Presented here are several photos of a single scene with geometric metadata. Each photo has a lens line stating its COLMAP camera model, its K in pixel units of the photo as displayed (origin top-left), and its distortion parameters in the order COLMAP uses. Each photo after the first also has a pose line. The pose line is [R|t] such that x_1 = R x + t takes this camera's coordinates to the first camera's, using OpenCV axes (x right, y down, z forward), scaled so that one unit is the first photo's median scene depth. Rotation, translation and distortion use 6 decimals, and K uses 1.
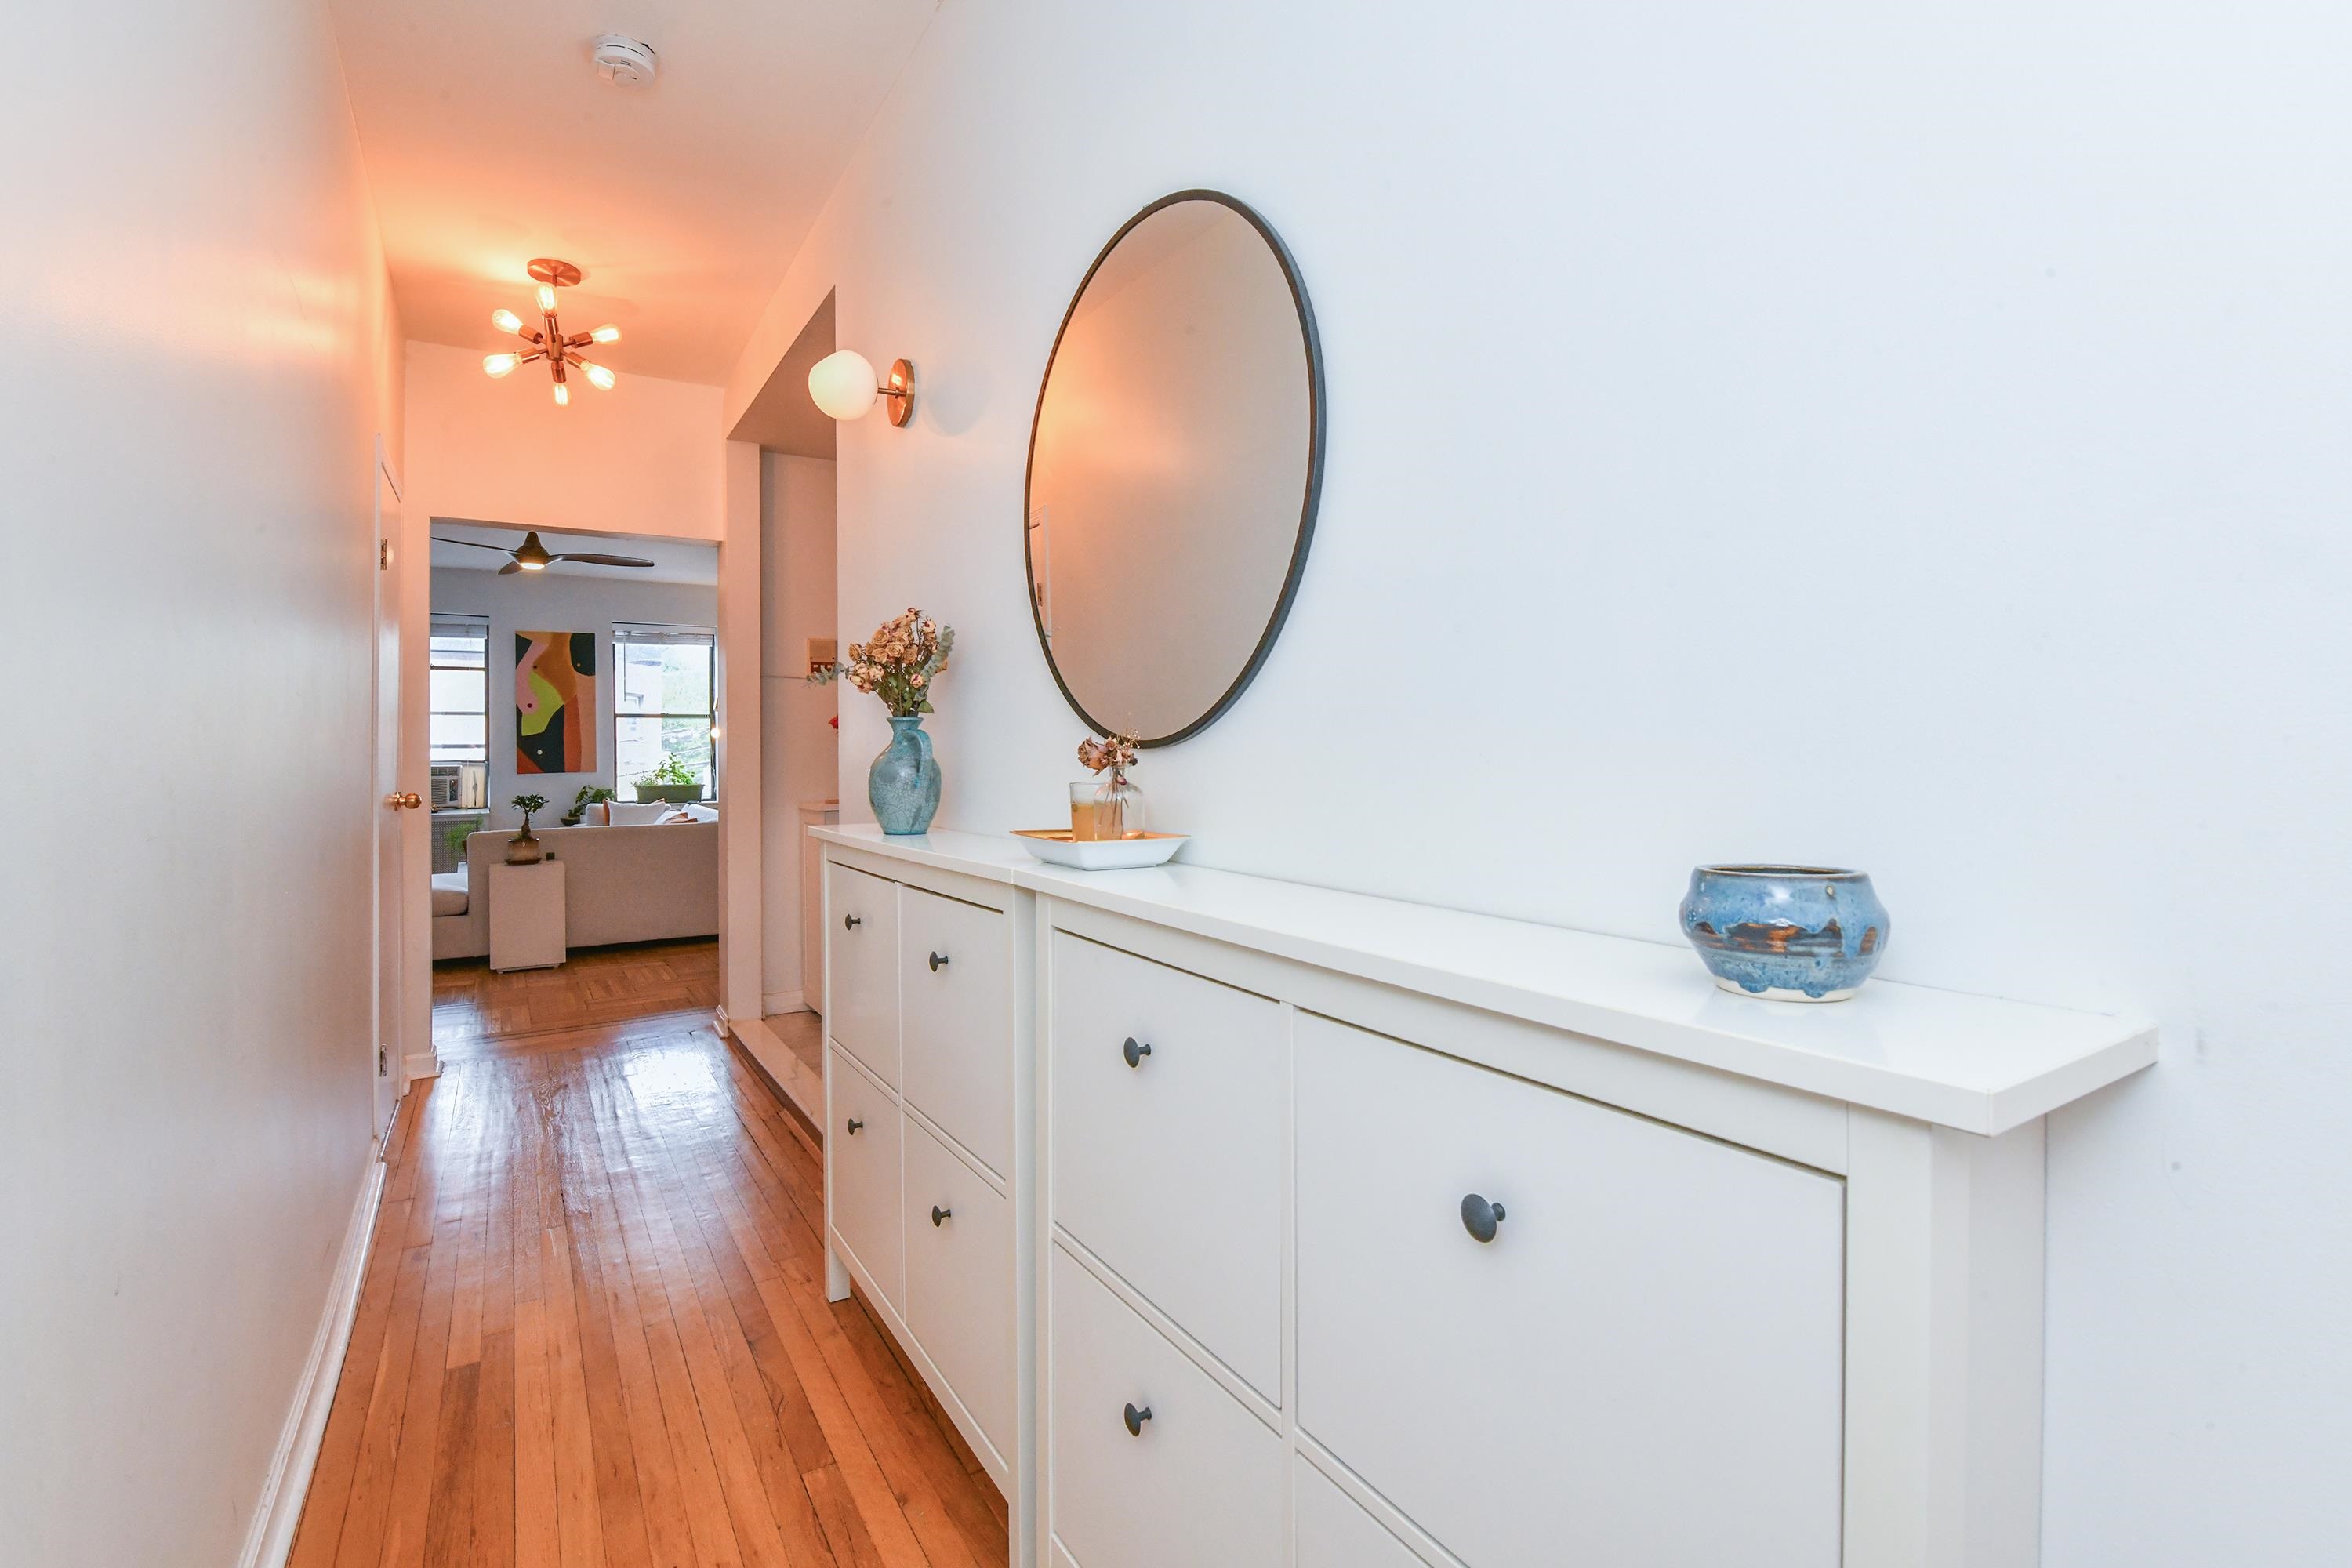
lens RADIAL K [[1084.7, 0, 1162.2], [0, 1084.7, 747.7], [0, 0, 1]] dist [-0.026234, -0.000404]
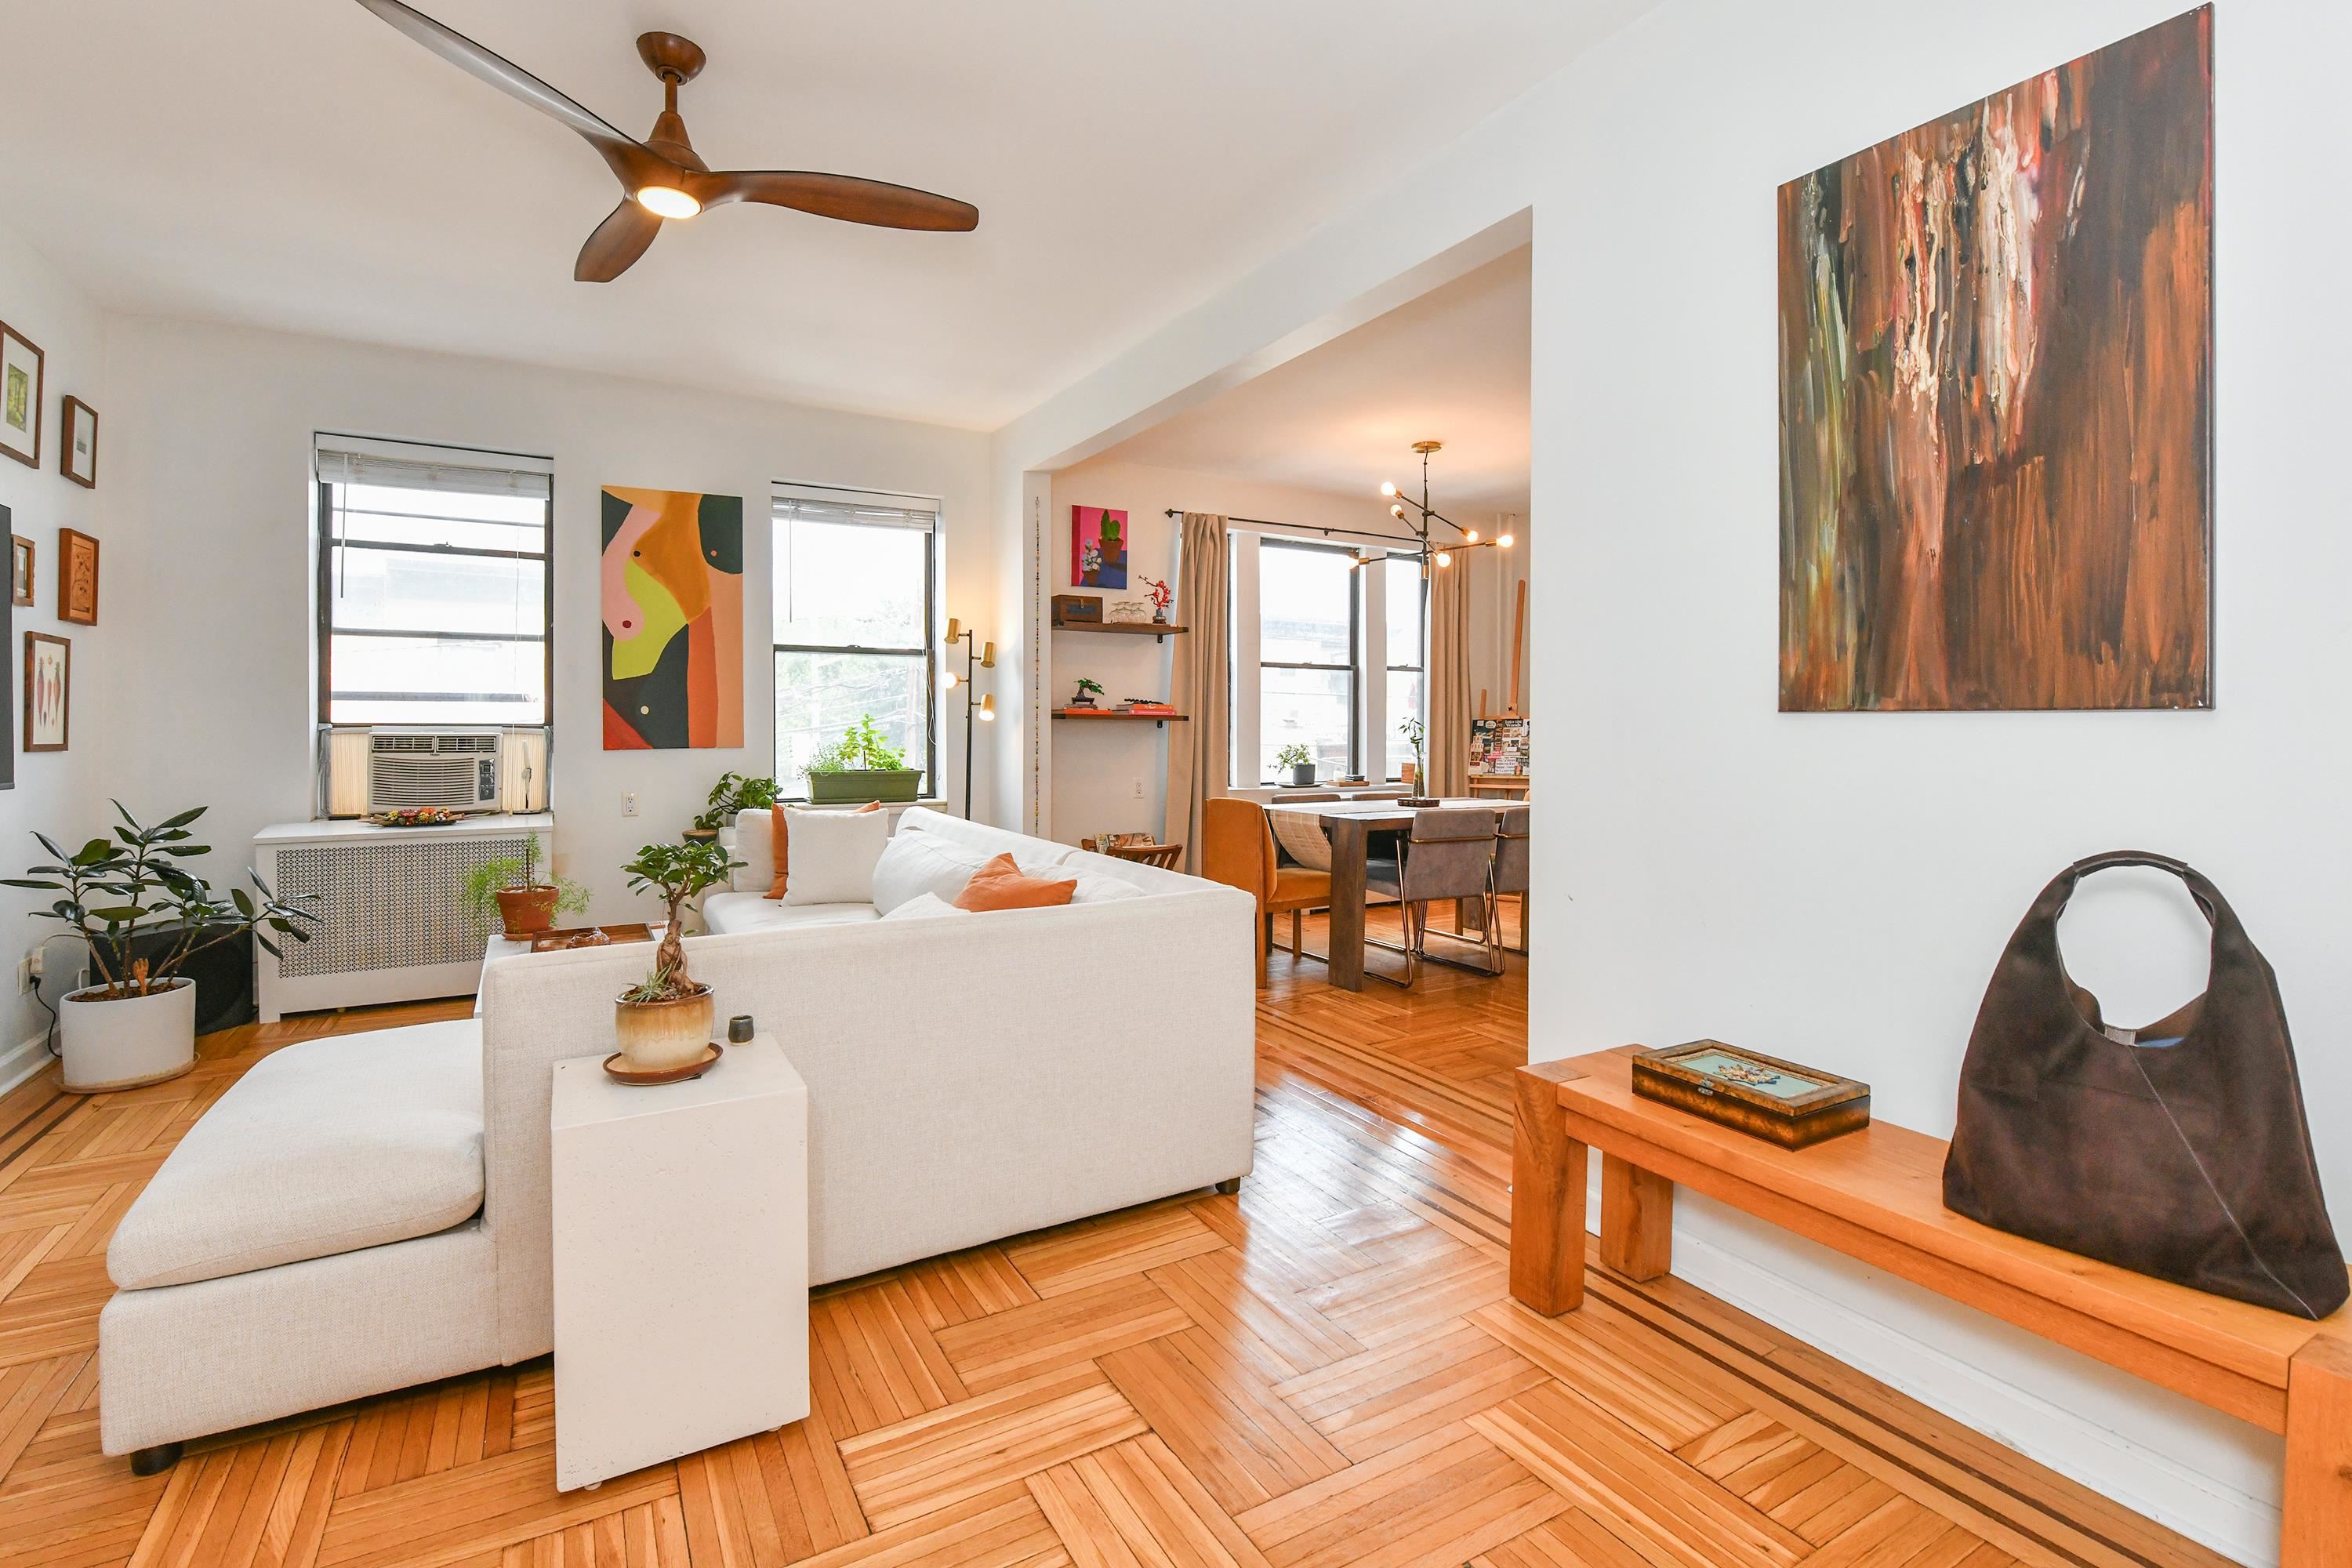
lens RADIAL K [[1069.1, 0, 1169.2], [0, 1069.1, 730.7], [0, 0, 1]] dist [-0.011395, -0.001104]
pose [[0.999305, 0.011132, -0.035575, -0.296779], [-0.010695, 0.999866, 0.012430, 0.005090], [0.035709, -0.012040, 0.999290, 0.474036]]
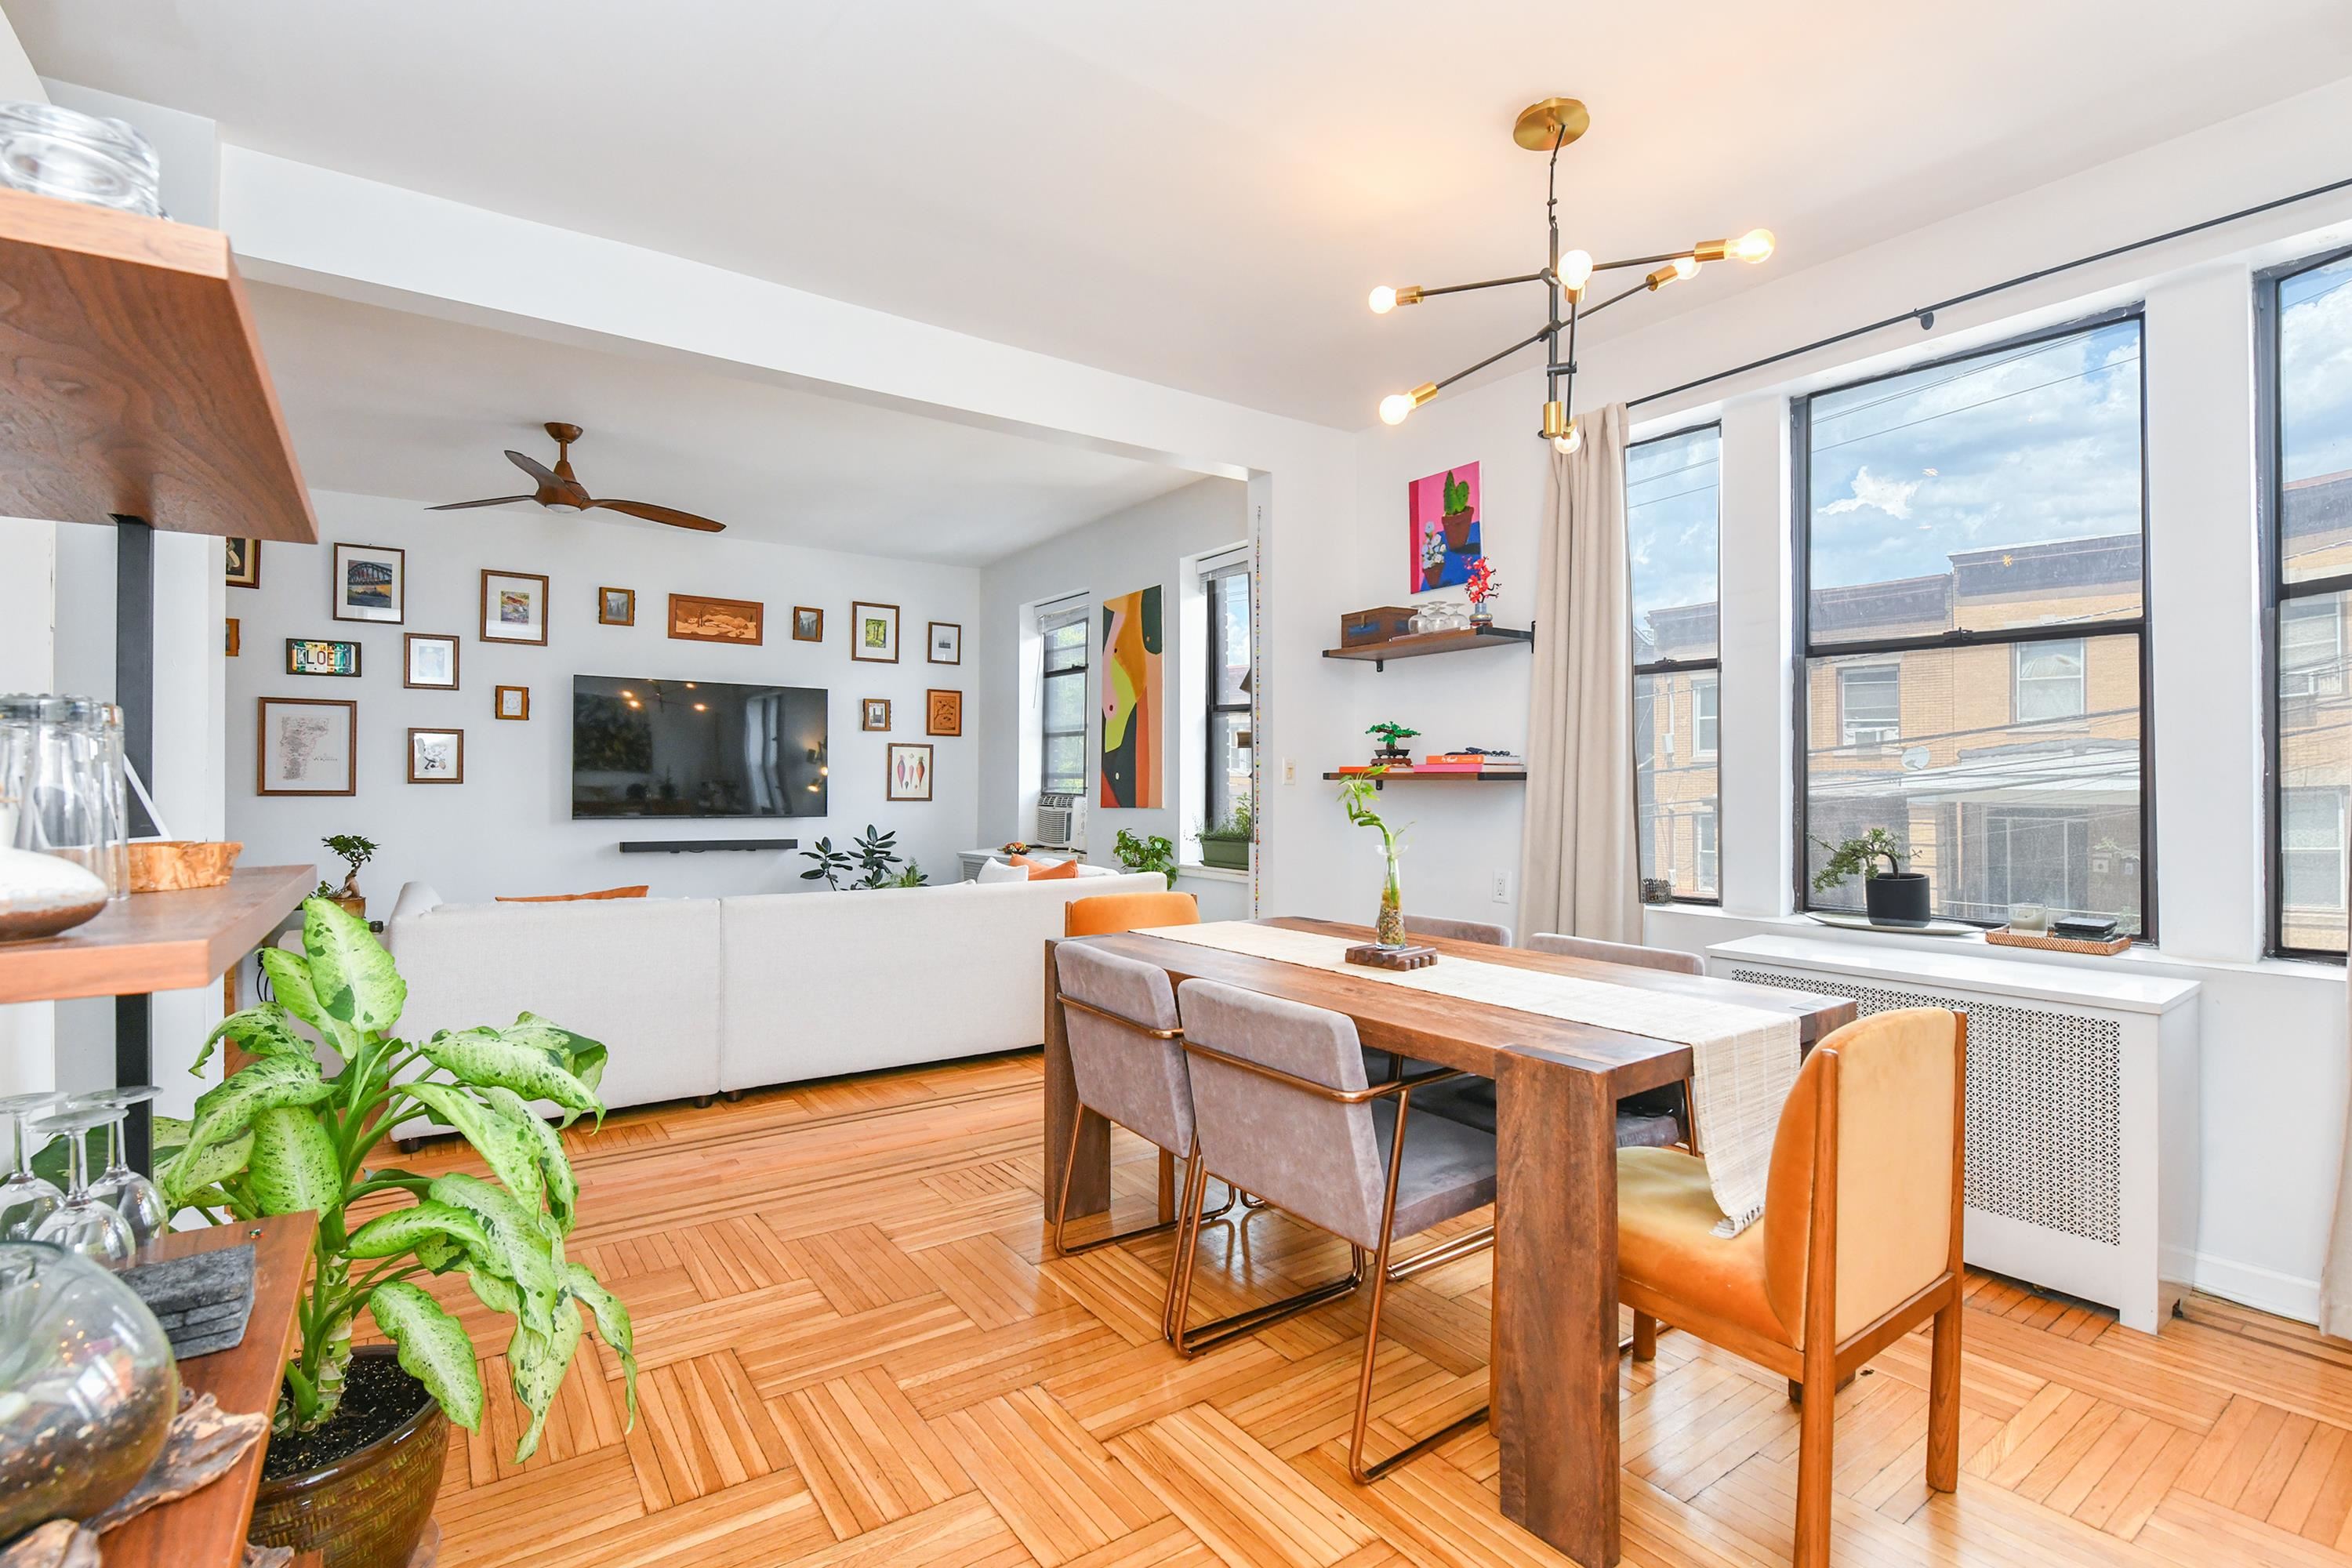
lens RADIAL K [[1070.2, 0, 1194.5], [0, 1070.2, 783.2], [0, 0, 1]] dist [-0.015620, -0.000588]
pose [[0.062954, 0.004925, -0.998004, 0.092289], [0.004624, 0.999976, 0.005227, 0.005458], [0.998006, -0.004944, 0.062930, 1.014027]]
